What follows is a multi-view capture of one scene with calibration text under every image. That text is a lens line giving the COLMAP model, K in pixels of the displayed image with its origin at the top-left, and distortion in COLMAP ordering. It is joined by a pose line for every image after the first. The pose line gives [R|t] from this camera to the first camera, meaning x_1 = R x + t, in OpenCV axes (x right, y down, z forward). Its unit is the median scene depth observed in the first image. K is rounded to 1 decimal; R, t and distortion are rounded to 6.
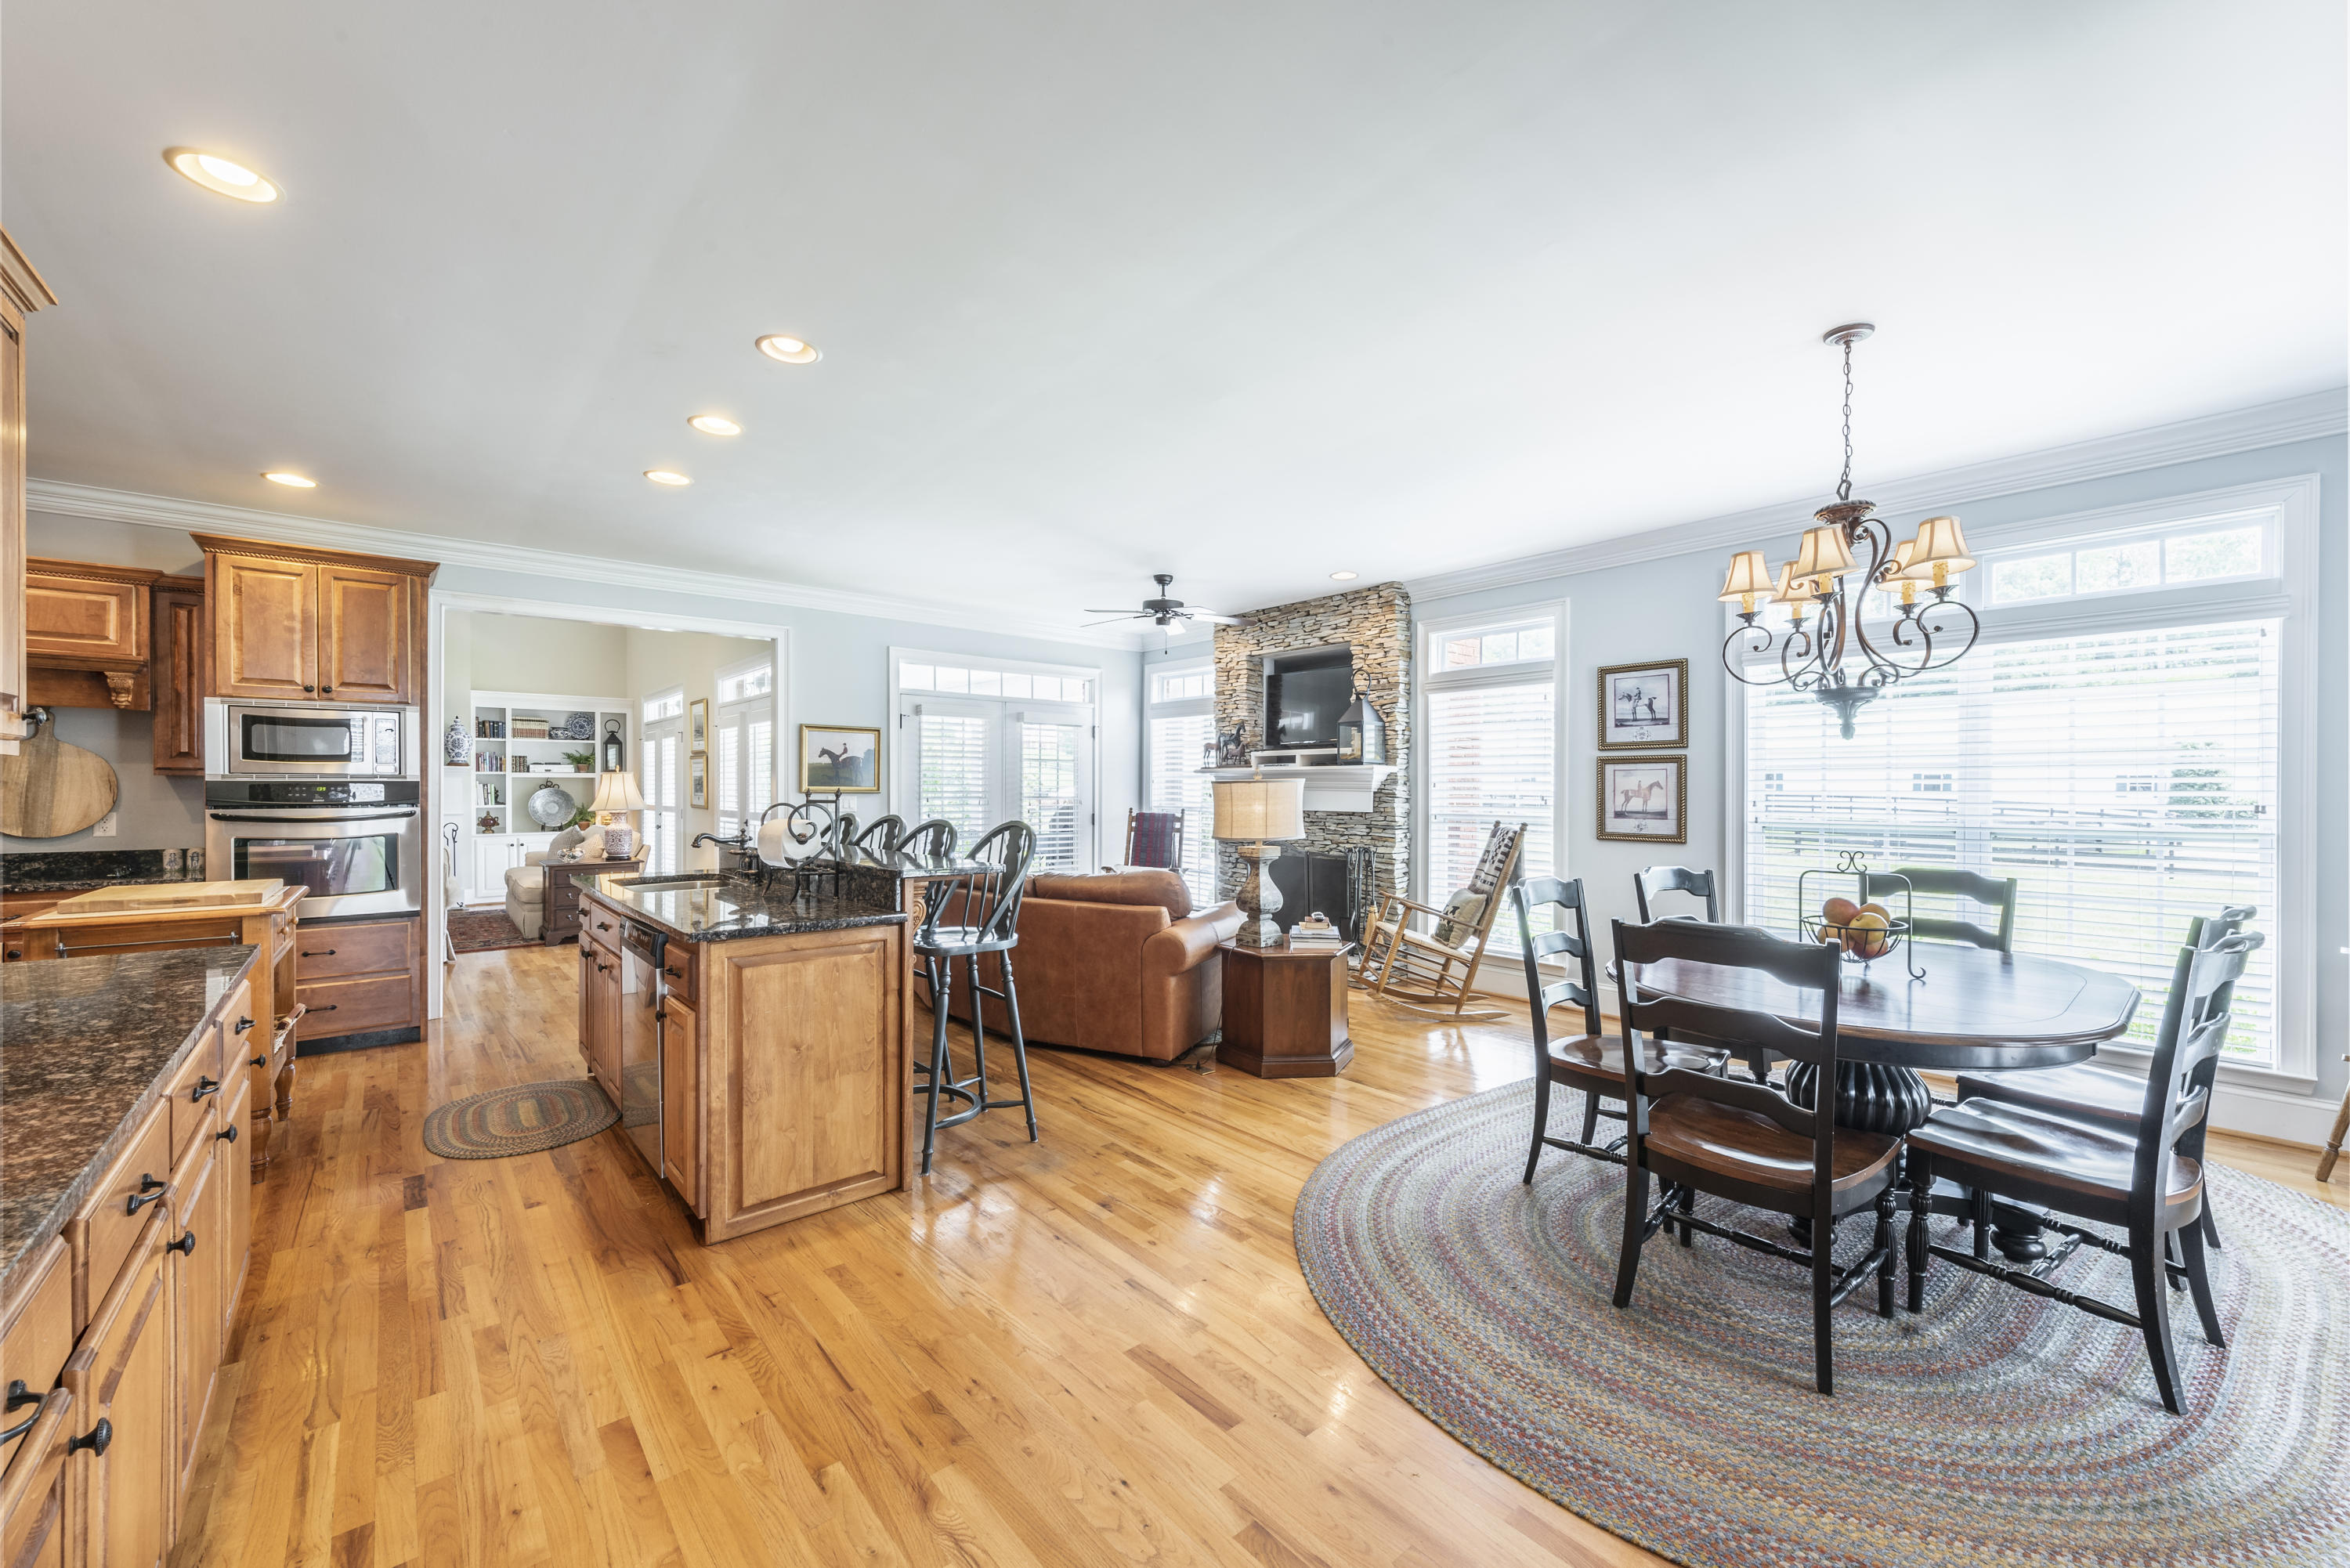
lens RADIAL K [[918.1, 0, 1180.6], [0, 918.1, 792.1], [0, 0, 1]] dist [0.003161, 0.000244]
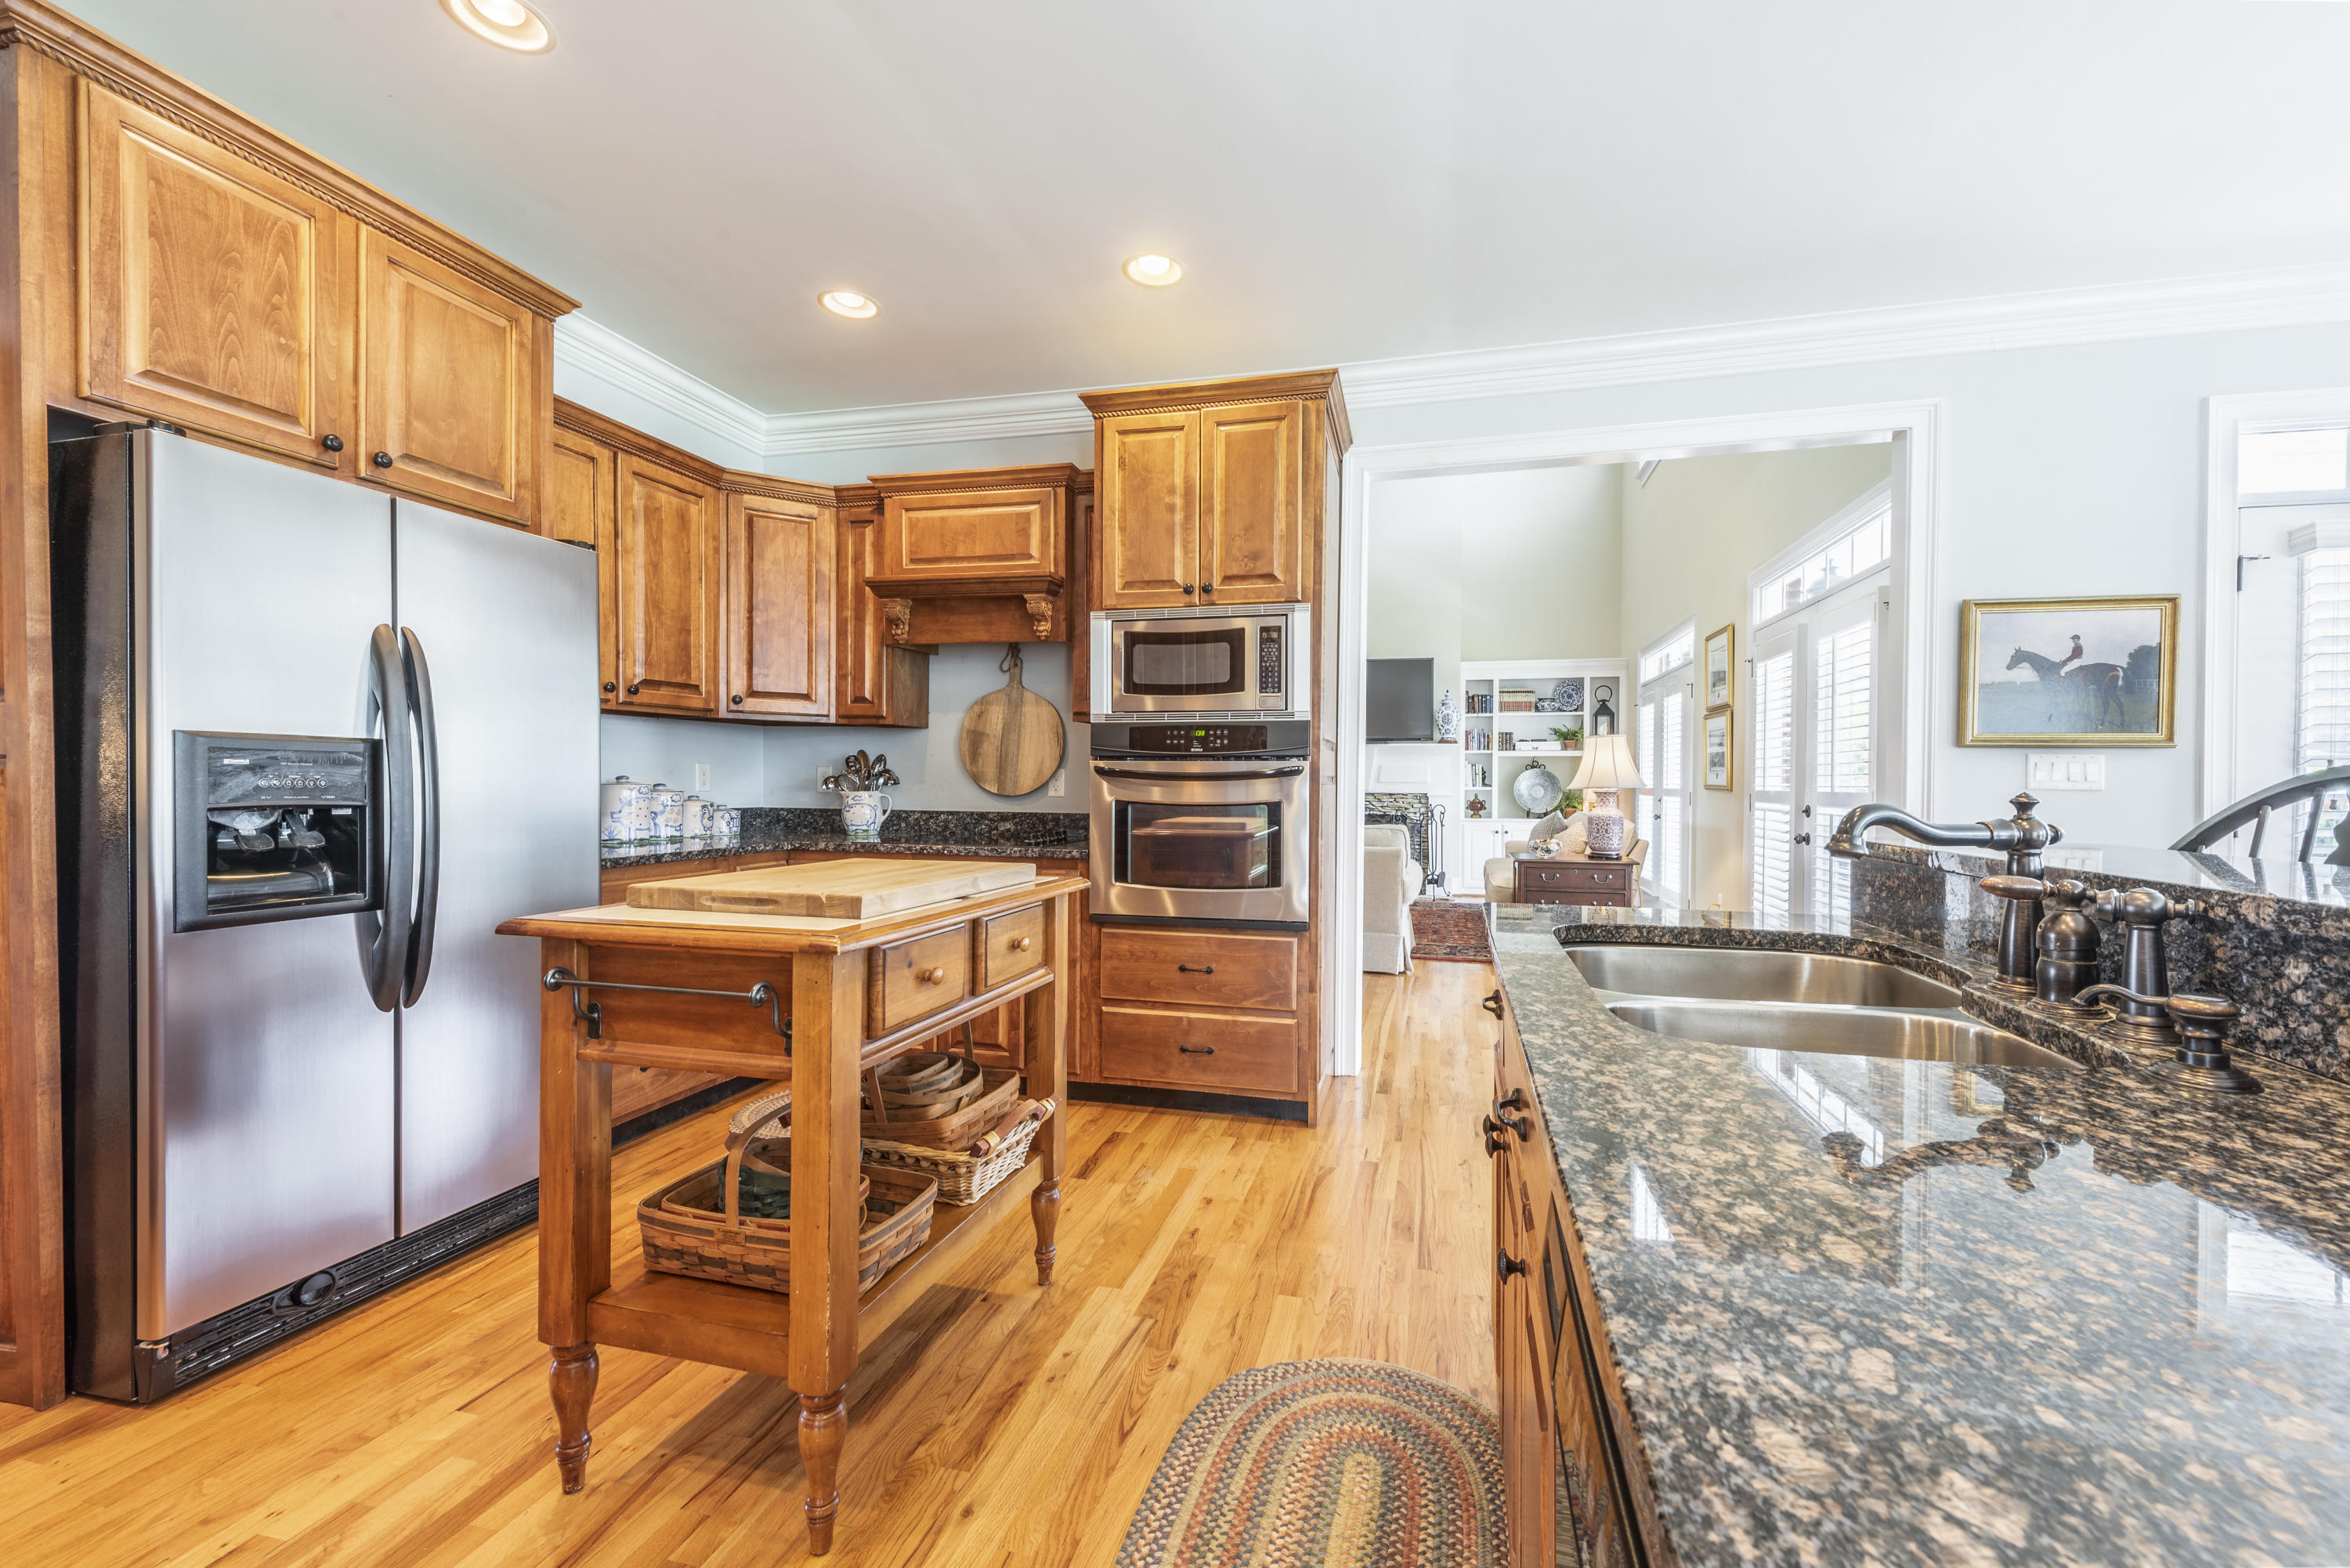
lens RADIAL K [[969.7, 0, 1180.3], [0, 969.7, 792.5], [0, 0, 1]] dist [0.004448, 0.000268]
pose [[0.567033, 0.013204, -0.823589, -0.185126], [-0.008753, 0.999912, 0.010004, 0.018403], [0.823648, 0.001536, 0.567099, 0.311791]]
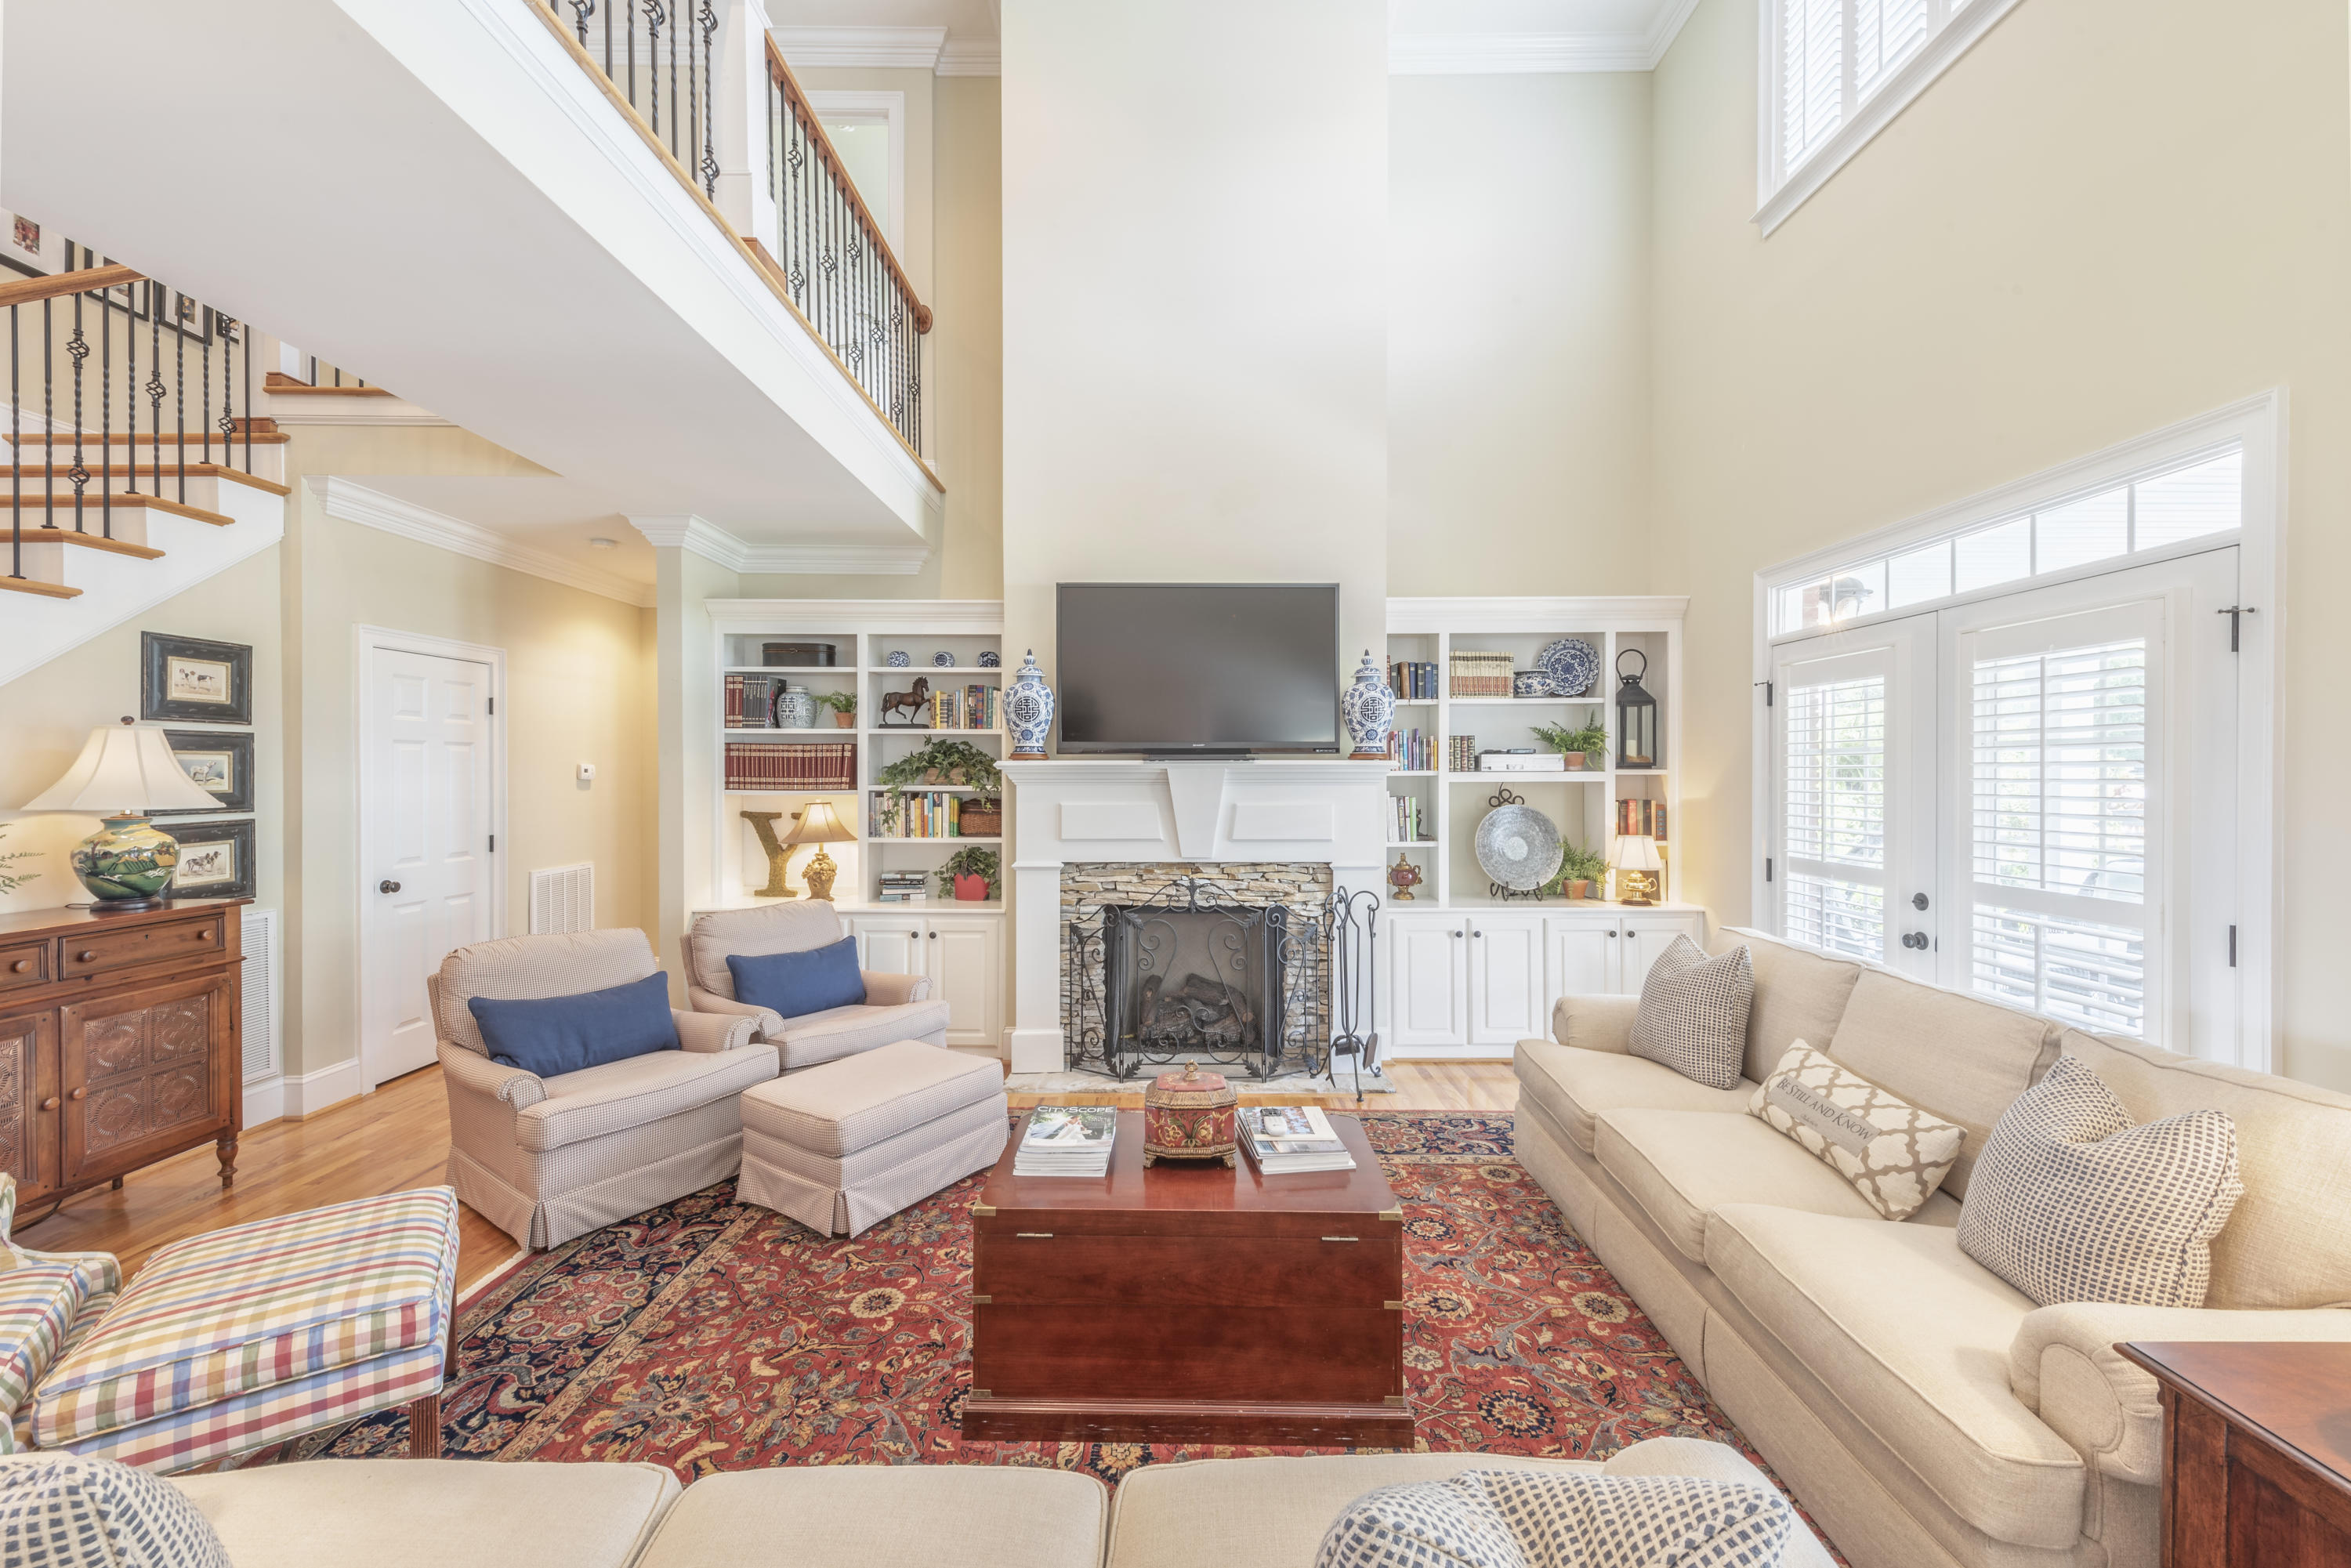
lens RADIAL K [[918.6, 0, 1172.7], [0, 918.6, 777.5], [0, 0, 1]] dist [0.003161, 0.000244]
pose [[0.752543, 0.003619, -0.658533, -0.782906], [-0.001104, 0.999990, 0.004233, -0.030150], [0.658542, -0.002458, 0.752540, 0.831996]]
